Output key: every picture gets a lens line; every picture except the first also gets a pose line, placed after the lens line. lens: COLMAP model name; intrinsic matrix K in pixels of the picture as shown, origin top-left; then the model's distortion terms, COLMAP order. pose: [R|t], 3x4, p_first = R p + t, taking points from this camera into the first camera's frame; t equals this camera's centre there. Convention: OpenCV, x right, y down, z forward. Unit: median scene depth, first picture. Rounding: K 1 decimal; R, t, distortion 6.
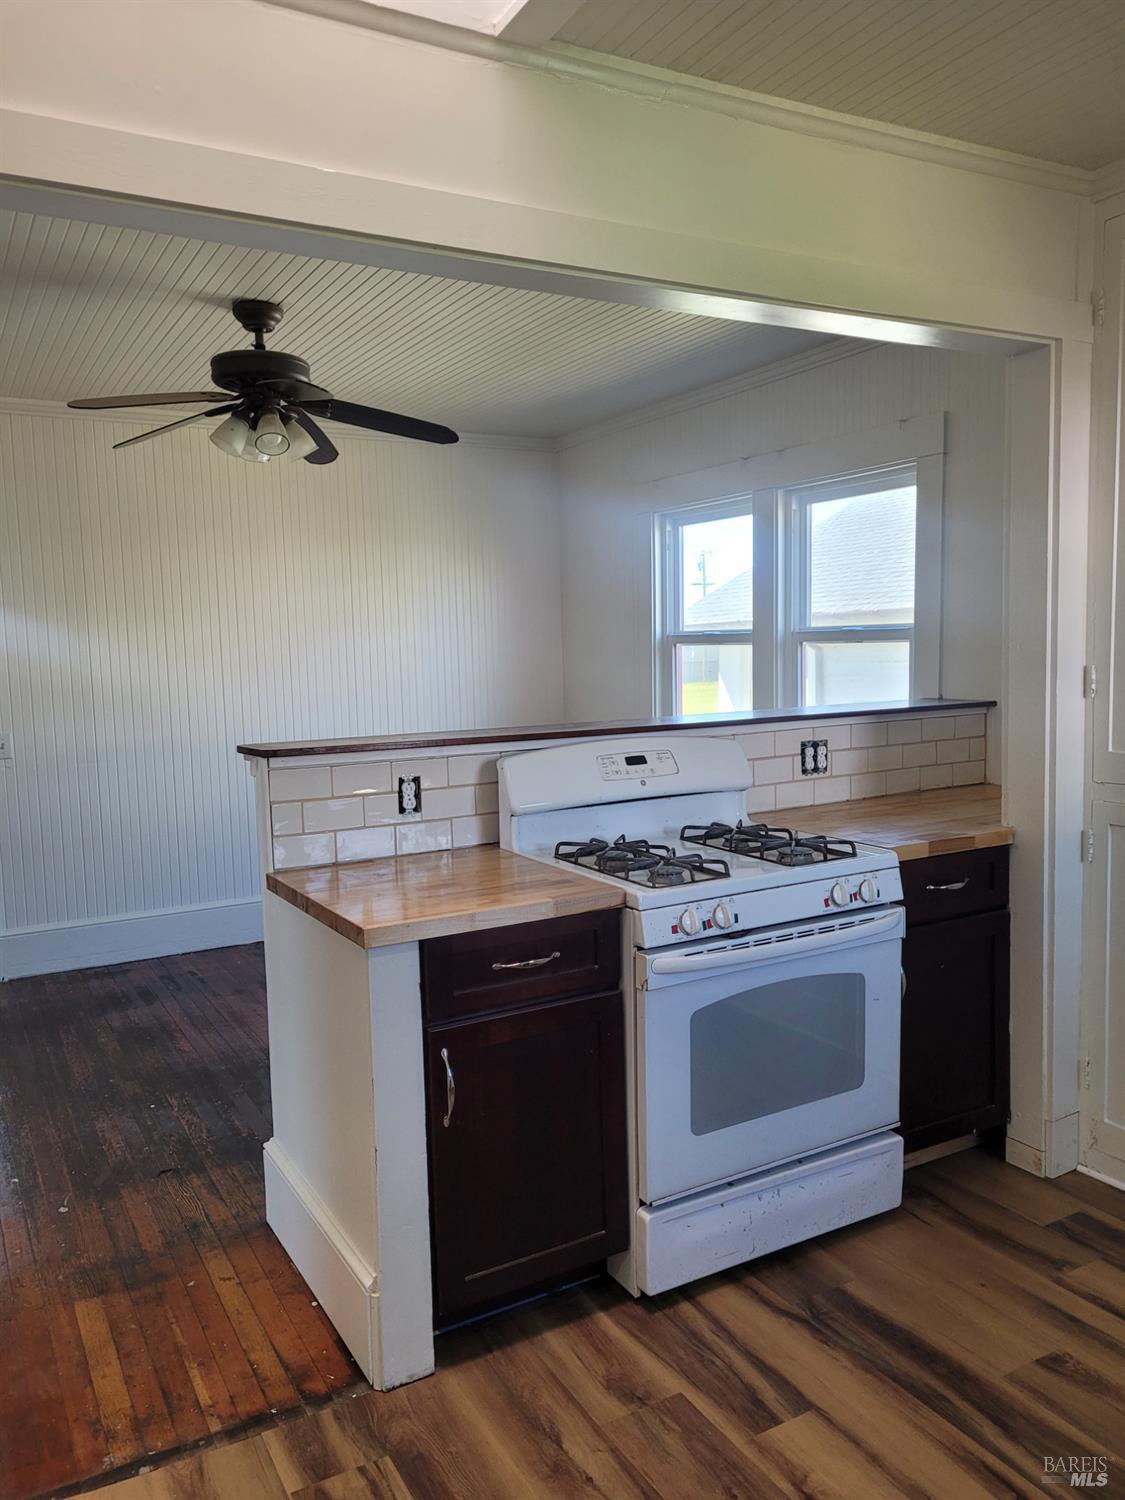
lens RADIAL K [[1129.9, 0, 553.6], [0, 1129.9, 748.5], [0, 0, 1]] dist [0.038200, -0.014054]
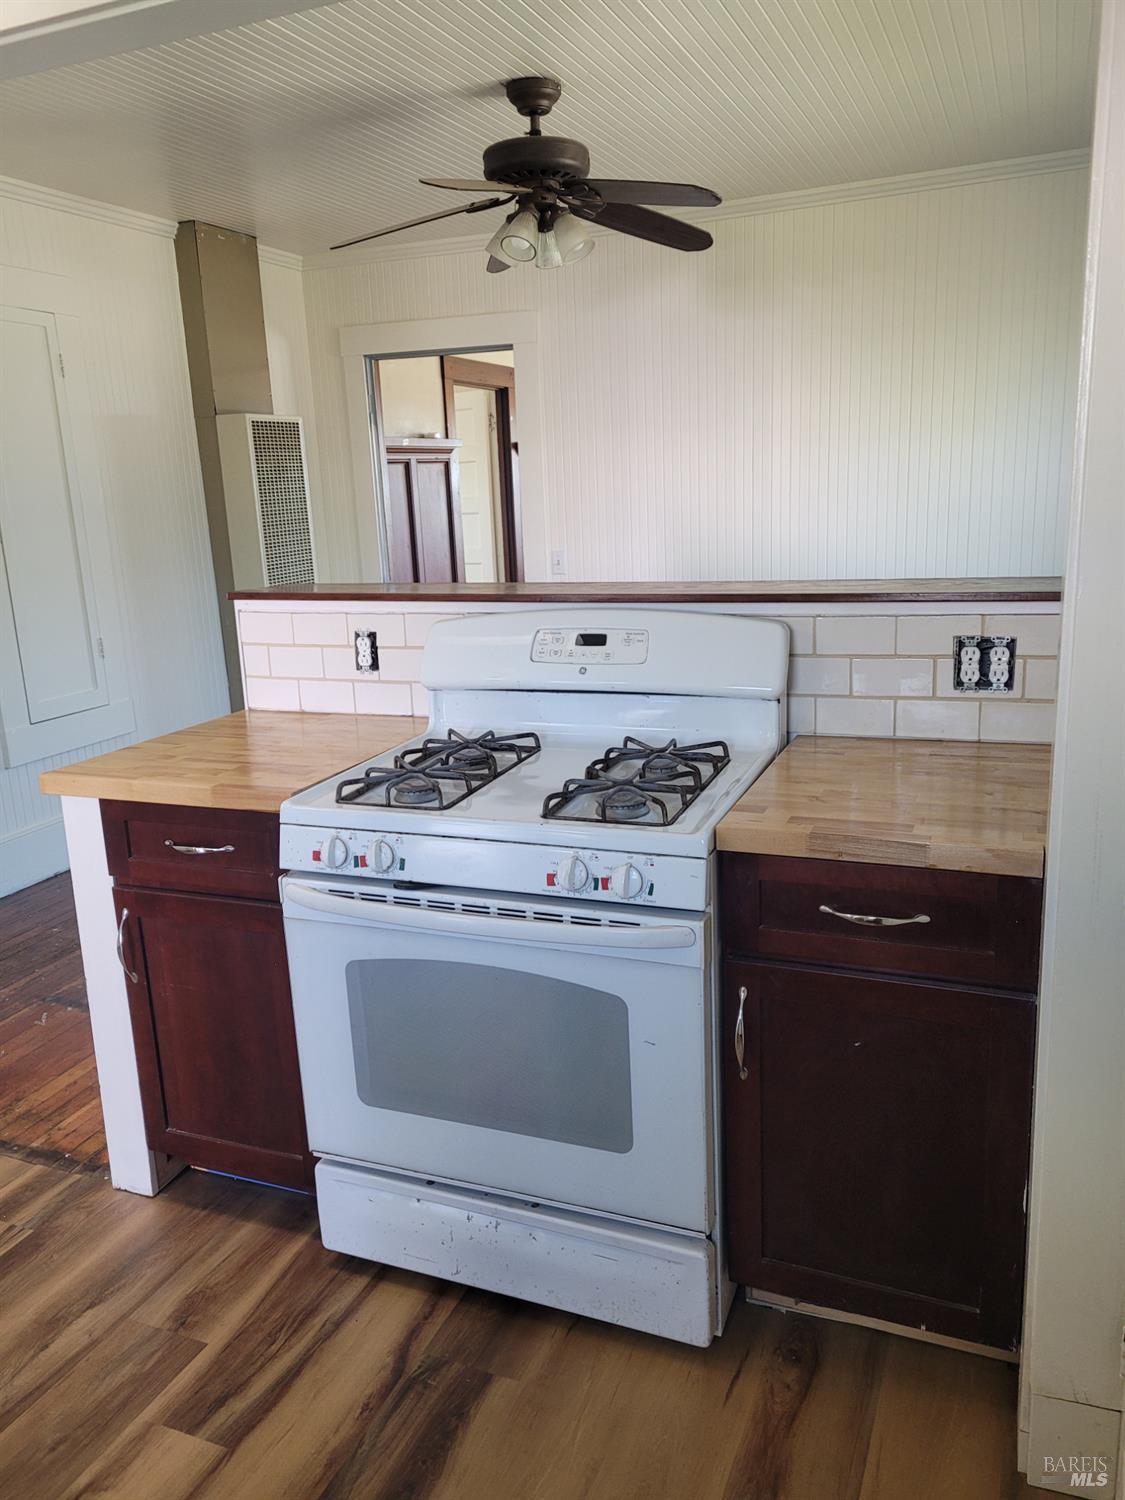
lens RADIAL K [[1129.9, 0, 562.7], [0, 1129.9, 757.3], [0, 0, 1]] dist [0.038200, -0.014054]
pose [[0.614576, 0.185606, -0.766711, 0.727163], [-0.047544, 0.978875, 0.198857, -0.068516], [0.787423, -0.085760, 0.610417, 0.578147]]
